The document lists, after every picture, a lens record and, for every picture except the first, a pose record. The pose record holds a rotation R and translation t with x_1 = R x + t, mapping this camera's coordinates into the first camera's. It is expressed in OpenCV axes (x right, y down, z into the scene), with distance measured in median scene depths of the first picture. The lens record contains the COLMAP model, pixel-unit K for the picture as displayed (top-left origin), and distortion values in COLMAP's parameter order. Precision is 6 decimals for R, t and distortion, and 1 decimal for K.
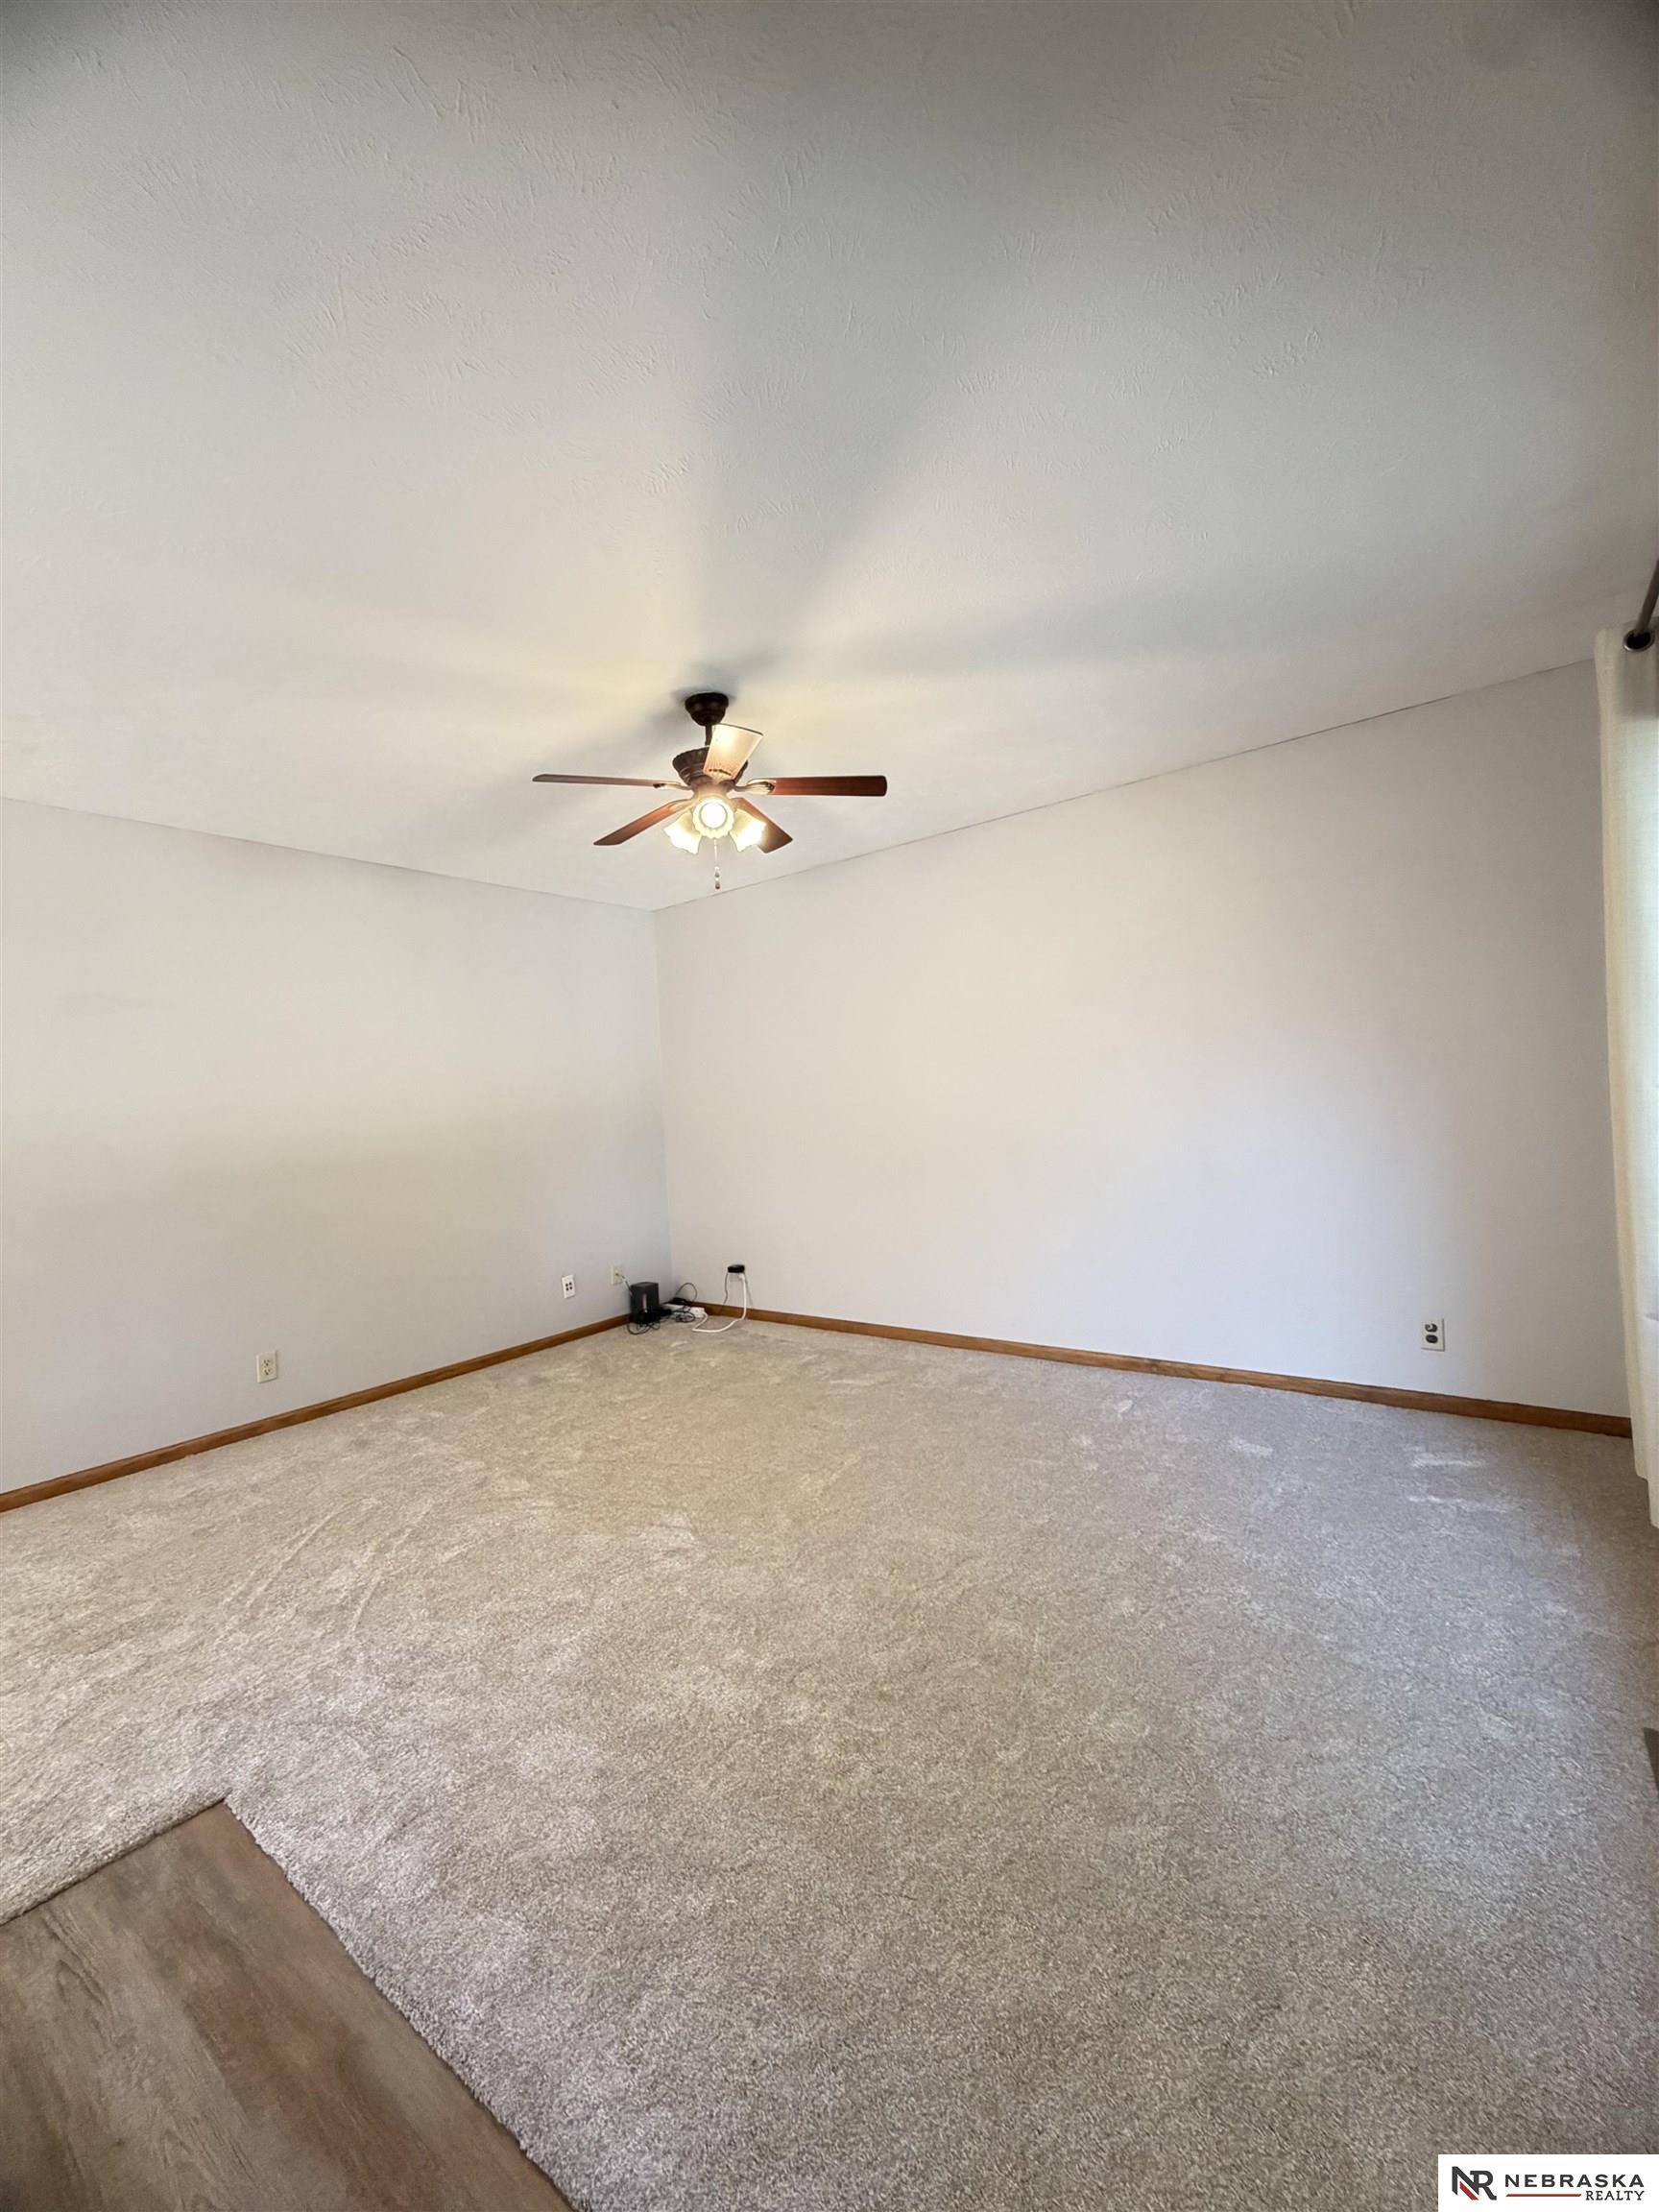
lens RADIAL K [[877.1, 0, 829.5], [0, 877.1, 1106.0], [0, 0, 1]] dist [0.002133, -0.000193]
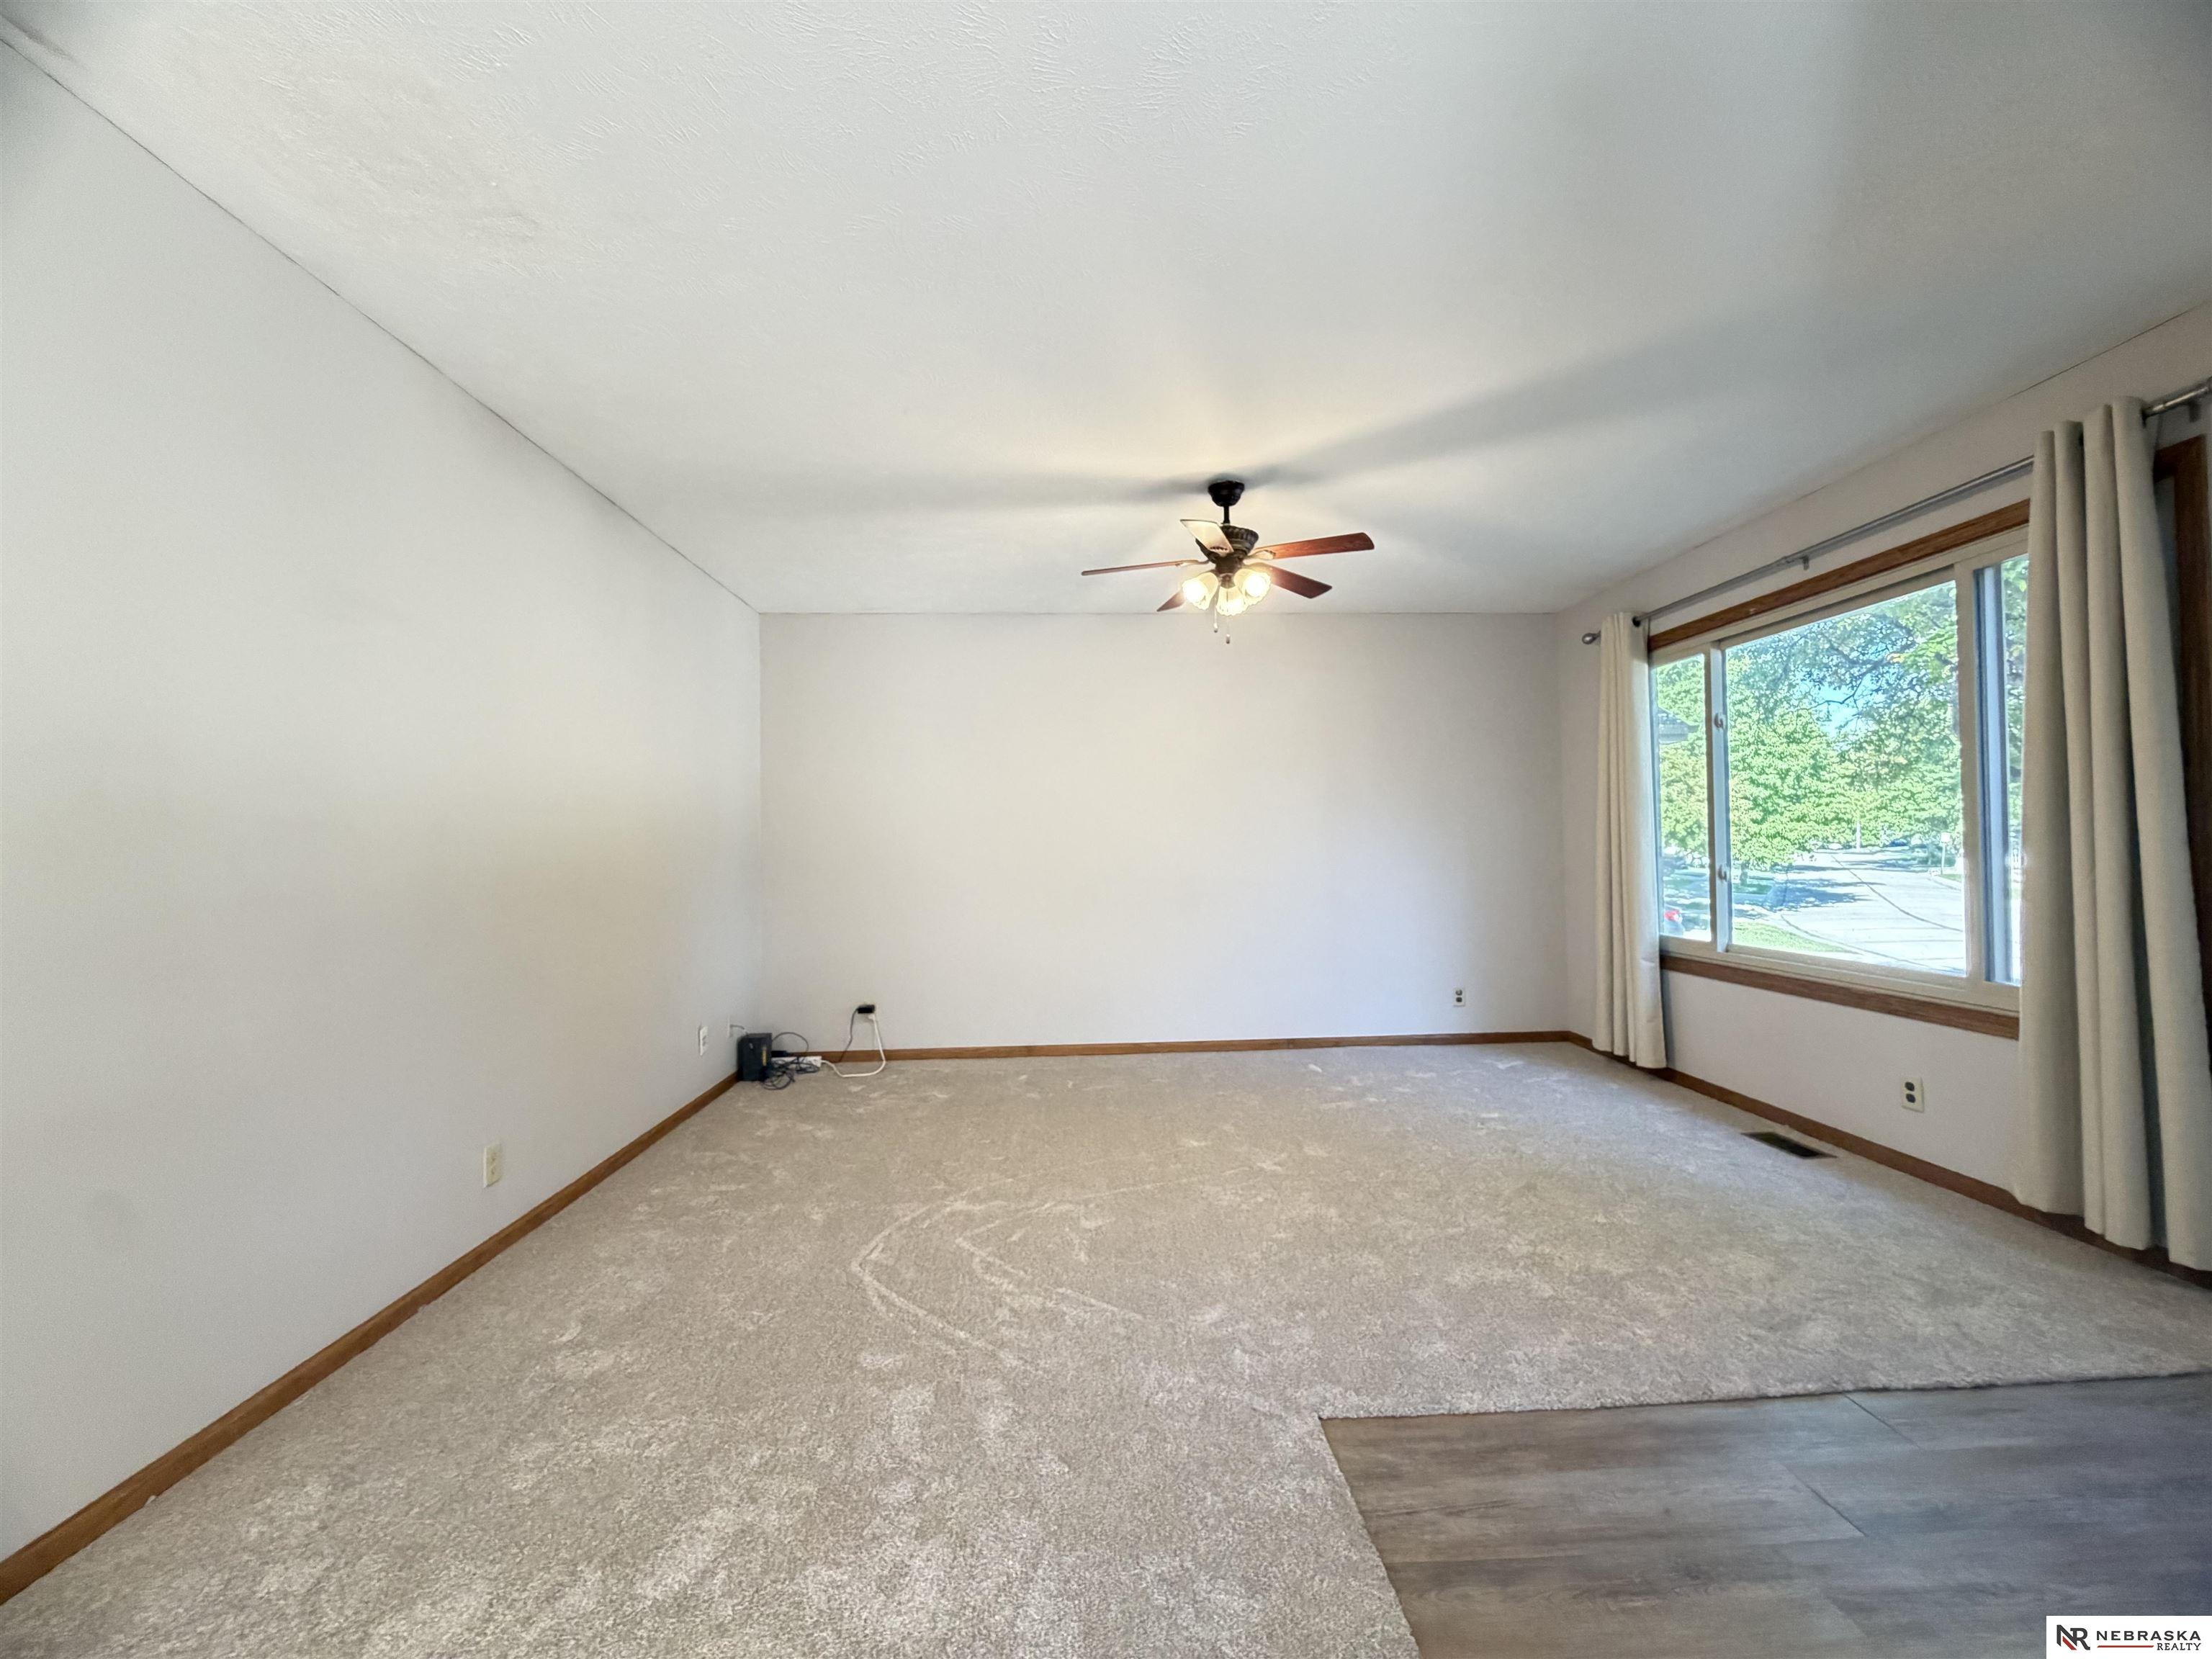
lens RADIAL K [[905.5, 0, 1106.0], [0, 905.5, 829.5], [0, 0, 1]] dist [-0.000083, -0.000119]
pose [[0.752812, 0.064592, 0.655059, -0.562803], [-0.029366, 0.997479, -0.064607, 0.051040], [-0.657581, 0.029400, 0.752810, 0.107287]]
